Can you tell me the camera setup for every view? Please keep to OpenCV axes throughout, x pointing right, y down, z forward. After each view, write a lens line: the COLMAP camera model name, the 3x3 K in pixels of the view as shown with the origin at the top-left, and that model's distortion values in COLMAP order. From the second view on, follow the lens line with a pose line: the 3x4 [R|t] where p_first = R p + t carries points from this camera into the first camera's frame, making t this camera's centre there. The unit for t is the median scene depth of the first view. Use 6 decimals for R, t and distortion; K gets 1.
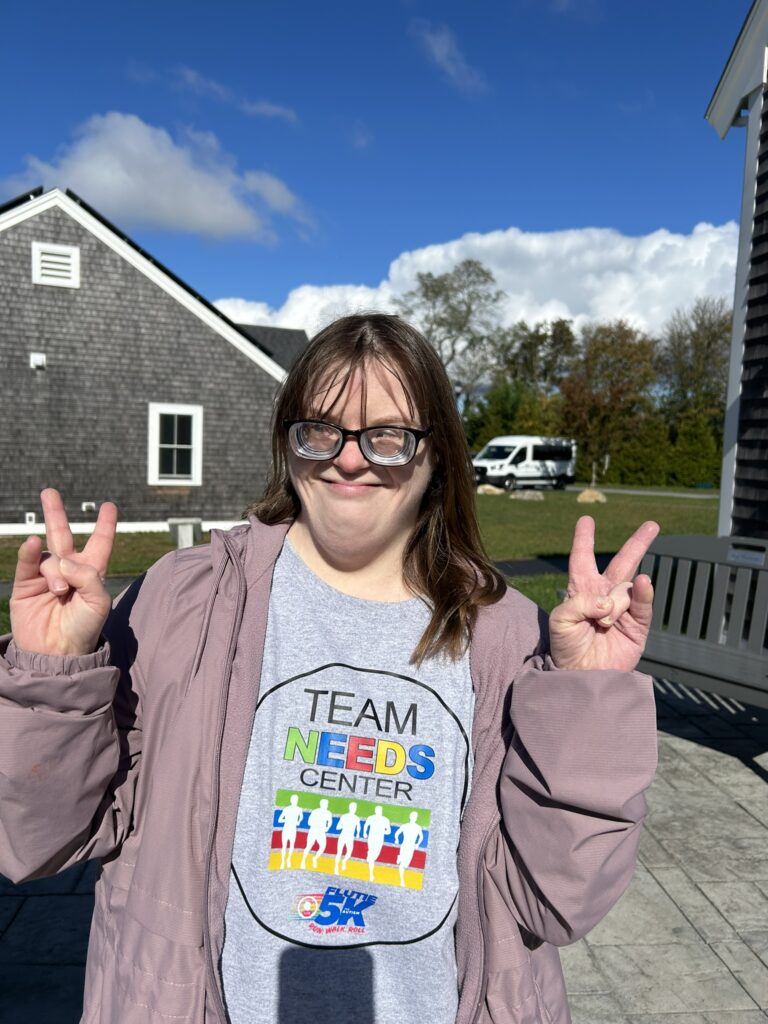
lens RADIAL K [[766.2, 0, 374.1], [0, 766.2, 498.6], [0, 0, 1]] dist [0.052356, -0.056954]
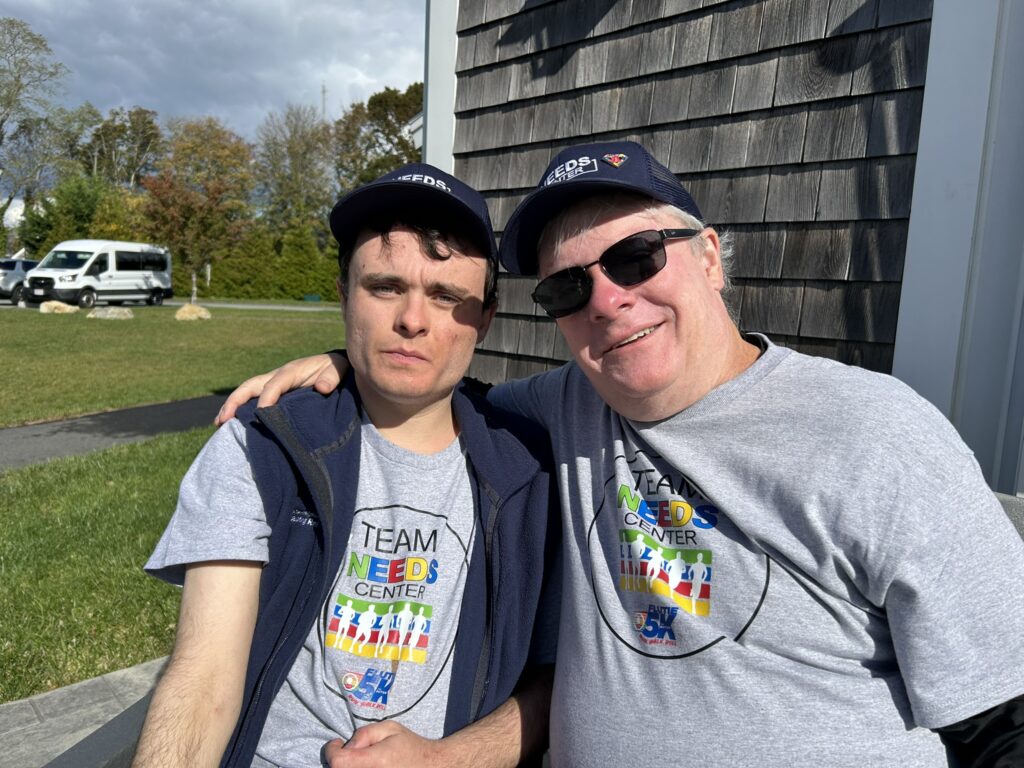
lens RADIAL K [[766.2, 0, 512.0], [0, 766.2, 398.3], [0, 0, 1]] dist [0.052356, -0.056954]
pose [[0.788557, -0.099541, 0.606852, 0.044740], [0.031534, 0.992060, 0.121751, -0.002069], [-0.614153, -0.076871, 0.785434, 0.142459]]
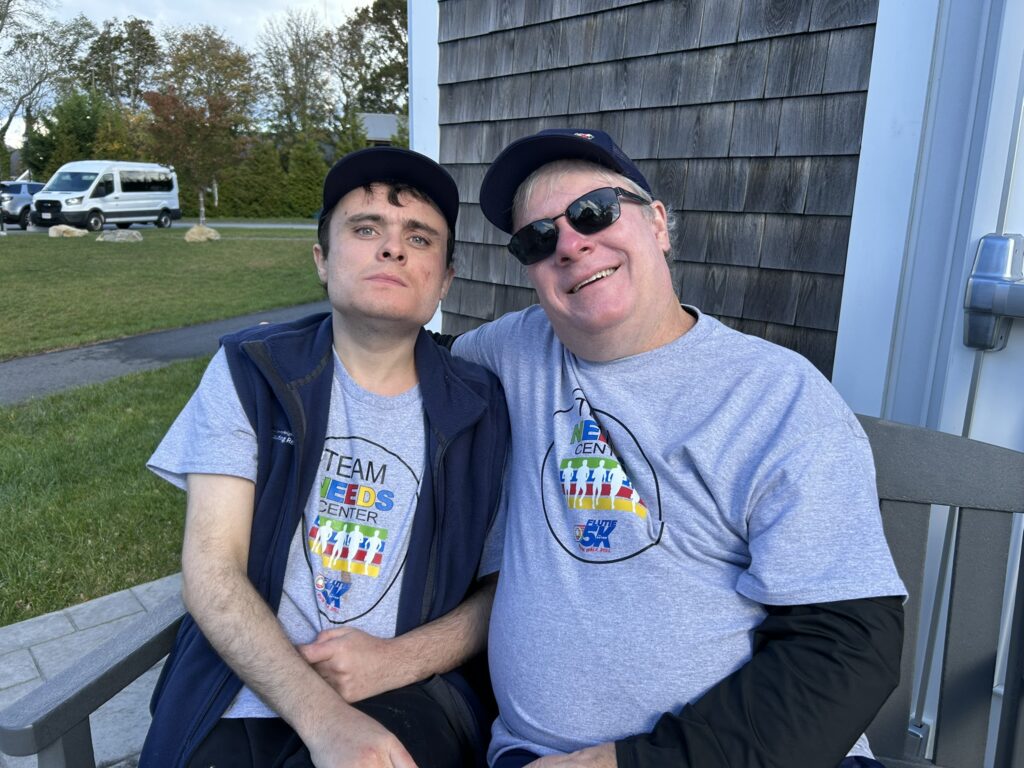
lens RADIAL K [[766.2, 0, 521.2], [0, 766.2, 389.2], [0, 0, 1]] dist [0.052356, -0.056954]
pose [[0.791373, -0.173955, 0.586062, 0.044718], [0.052585, 0.974478, 0.218237, -0.004255], [-0.609068, -0.141889, 0.780323, 0.136357]]
